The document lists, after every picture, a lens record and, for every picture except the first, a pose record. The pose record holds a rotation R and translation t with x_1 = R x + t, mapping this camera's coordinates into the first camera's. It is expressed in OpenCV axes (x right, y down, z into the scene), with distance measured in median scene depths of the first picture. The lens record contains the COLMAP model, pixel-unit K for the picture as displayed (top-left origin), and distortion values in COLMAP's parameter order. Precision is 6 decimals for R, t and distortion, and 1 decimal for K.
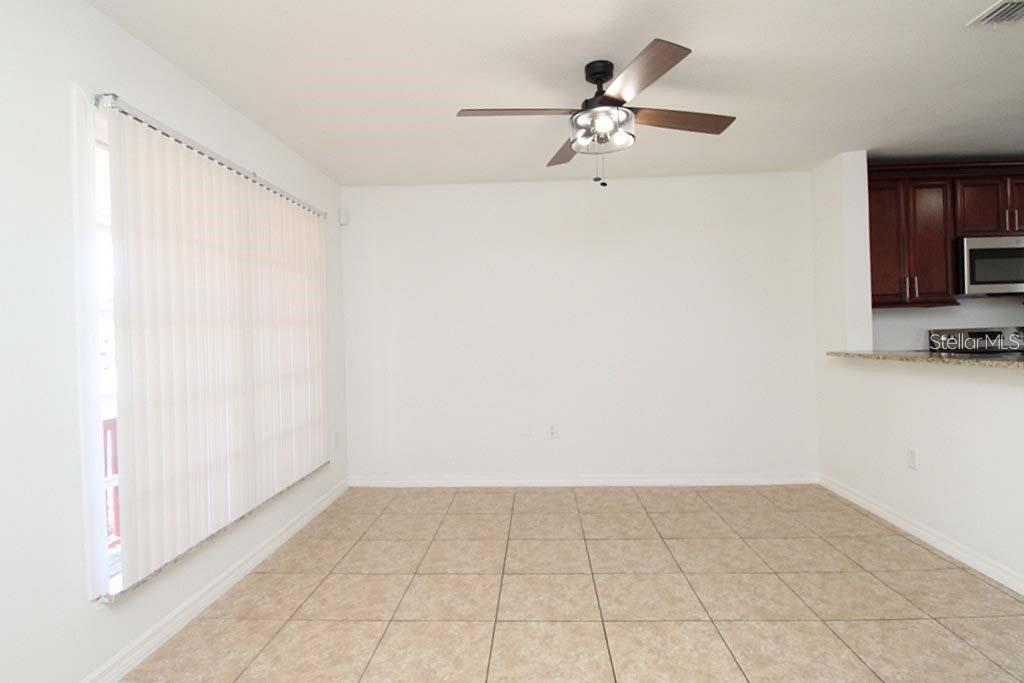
lens RADIAL K [[491.3, 0, 515.8], [0, 491.3, 336.8], [0, 0, 1]] dist [-0.001395, -0.009687]
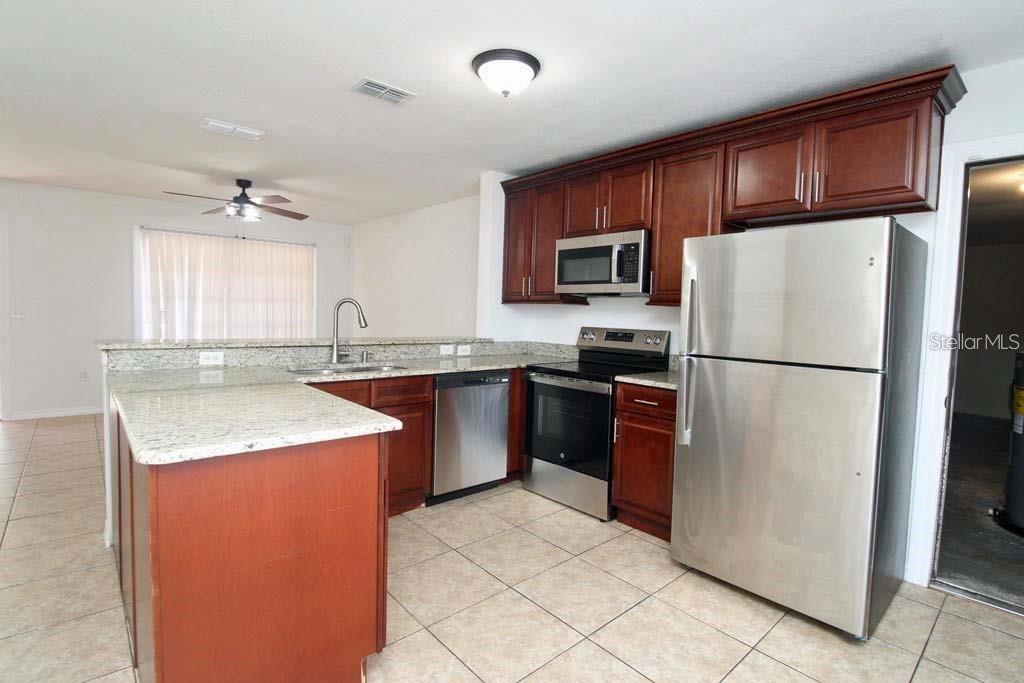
lens RADIAL K [[491.3, 0, 515.8], [0, 491.3, 336.8], [0, 0, 1]] dist [-0.001395, -0.009687]
pose [[0.699728, 0.091976, -0.708464, 1.579197], [-0.027647, 0.994421, 0.101795, -0.099595], [0.713874, -0.051642, 0.698367, 0.212183]]
